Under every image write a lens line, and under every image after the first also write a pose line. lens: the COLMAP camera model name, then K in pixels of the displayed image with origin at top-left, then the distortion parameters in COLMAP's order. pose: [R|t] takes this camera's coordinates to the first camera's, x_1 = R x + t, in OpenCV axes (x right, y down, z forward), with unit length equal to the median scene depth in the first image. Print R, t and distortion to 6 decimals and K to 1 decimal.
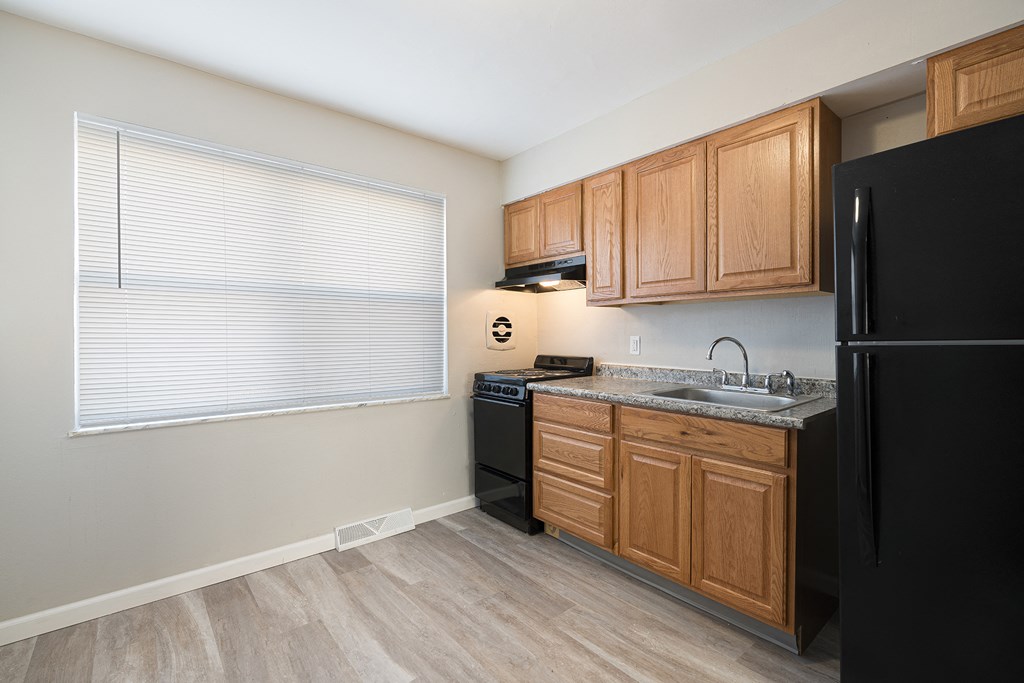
lens RADIAL K [[470.6, 0, 505.1], [0, 470.6, 338.6], [0, 0, 1]] dist [-0.013591, 0.005010]
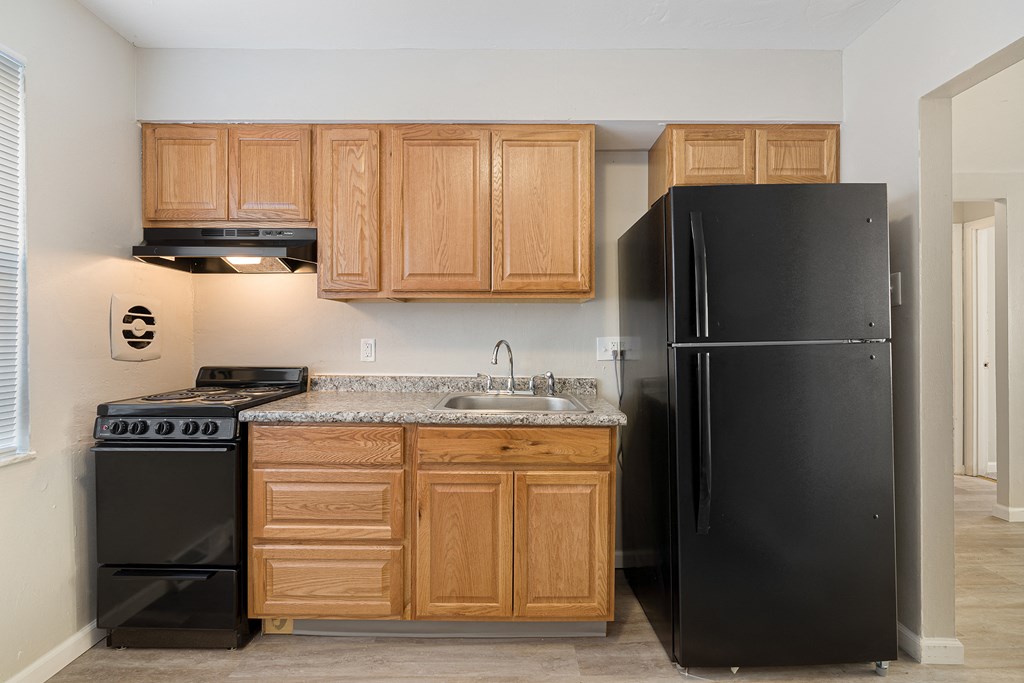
lens RADIAL K [[470.6, 0, 505.1], [0, 470.6, 338.6], [0, 0, 1]] dist [-0.013591, 0.005010]
pose [[0.619105, 0.004140, 0.785297, -0.264036], [0.001714, 0.999977, -0.006623, 0.000463], [-0.785306, 0.005447, 0.619084, 0.375276]]
